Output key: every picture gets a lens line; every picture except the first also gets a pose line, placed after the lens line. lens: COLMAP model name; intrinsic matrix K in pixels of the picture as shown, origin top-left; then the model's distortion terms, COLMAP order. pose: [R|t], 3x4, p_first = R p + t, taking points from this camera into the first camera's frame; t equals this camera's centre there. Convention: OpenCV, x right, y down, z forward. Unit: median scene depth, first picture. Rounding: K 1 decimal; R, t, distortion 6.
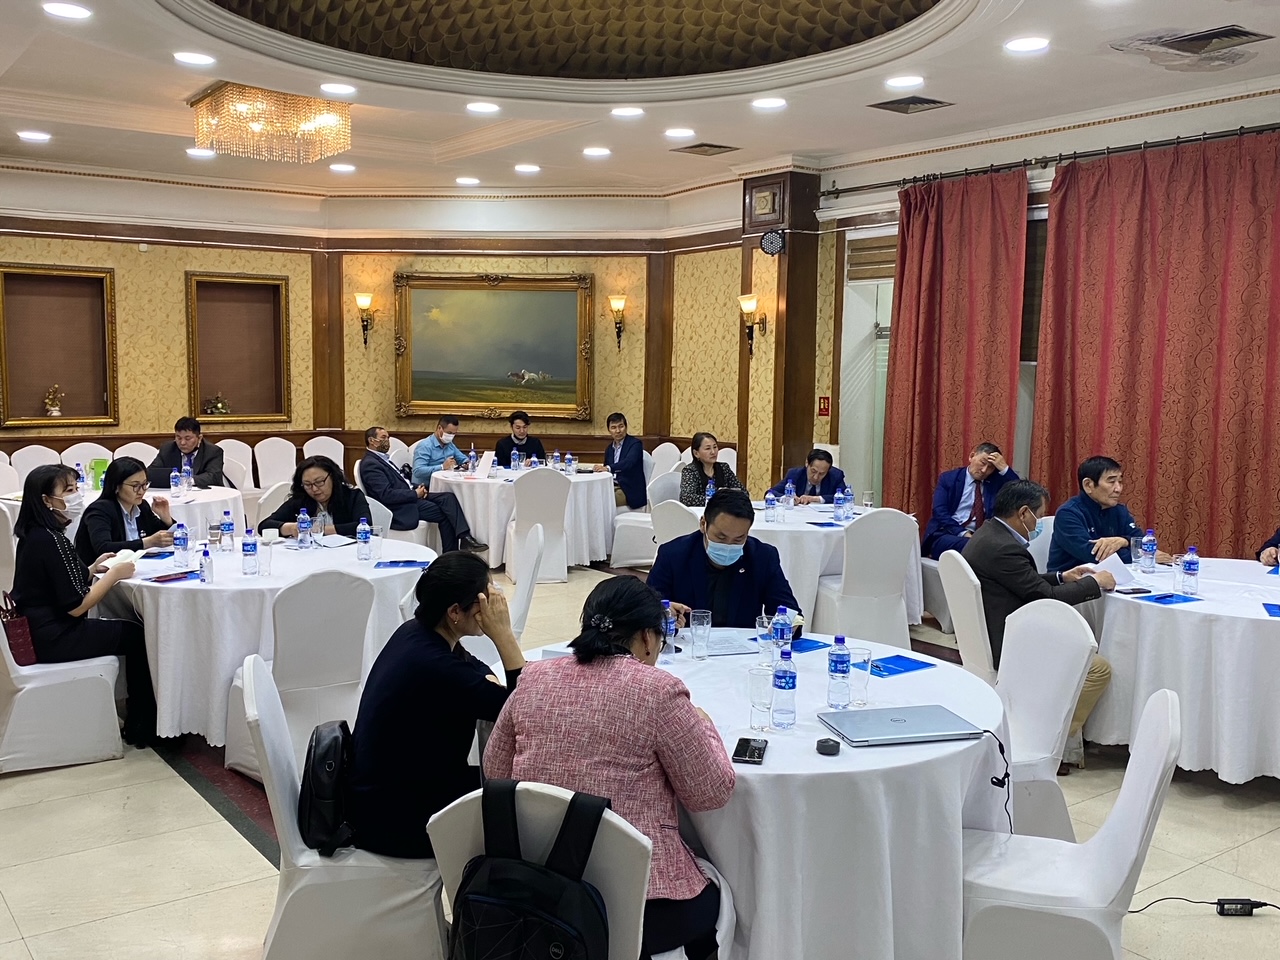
lens RADIAL K [[1190.7, 0, 610.5], [0, 1190.7, 503.0], [0, 0, 1]] dist [0.031218, -0.103935]
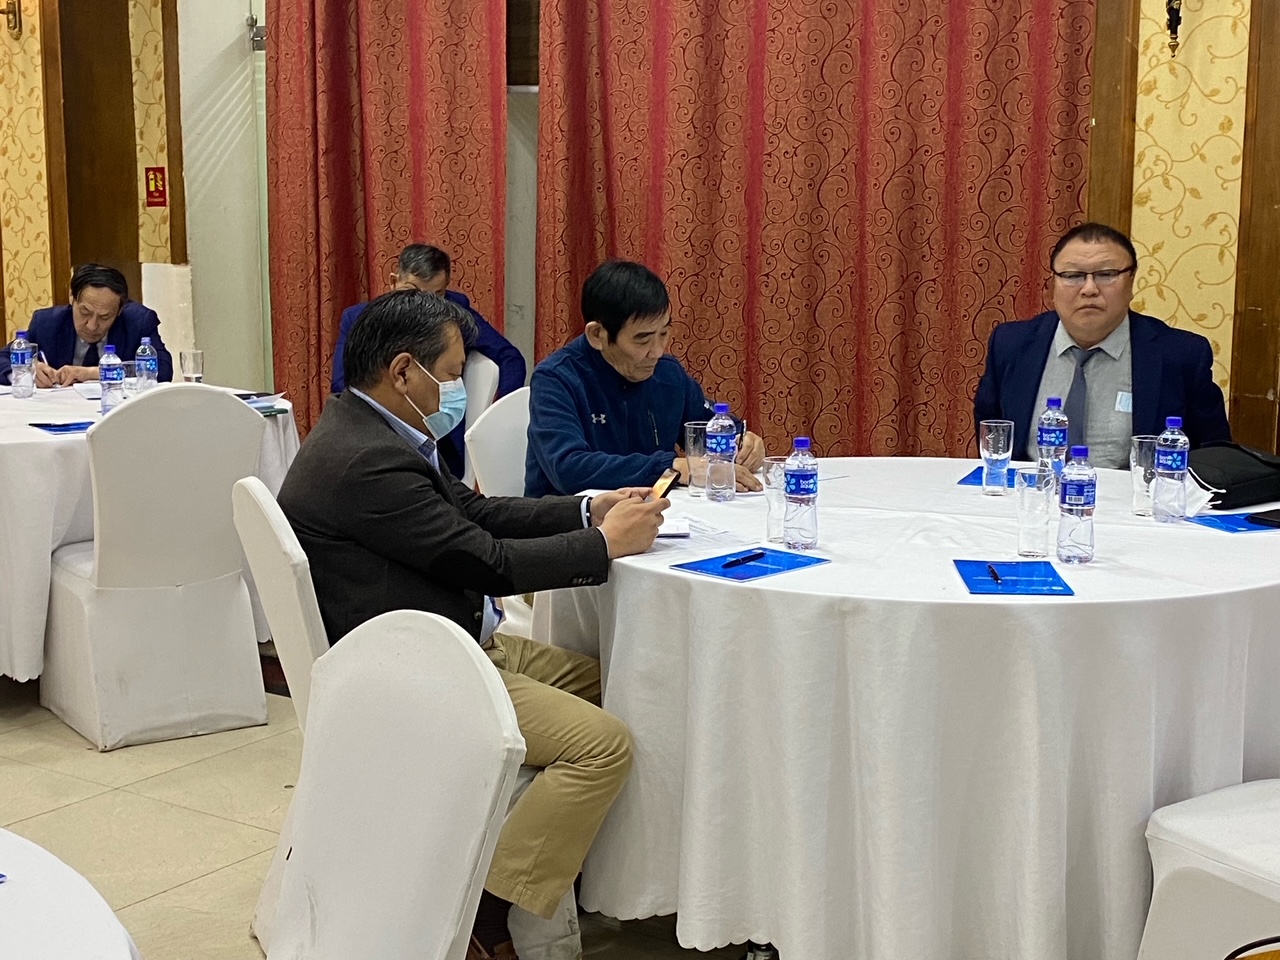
lens RADIAL K [[1912.7, 0, 640.2], [0, 1912.7, 486.3], [0, 0, 1]] dist [0.081469, 0.000000]
pose [[0.941971, -0.057738, 0.330693, 0.115685], [0.041079, 0.997520, 0.057151, 0.006476], [-0.333173, -0.040250, 0.942006, 0.208737]]
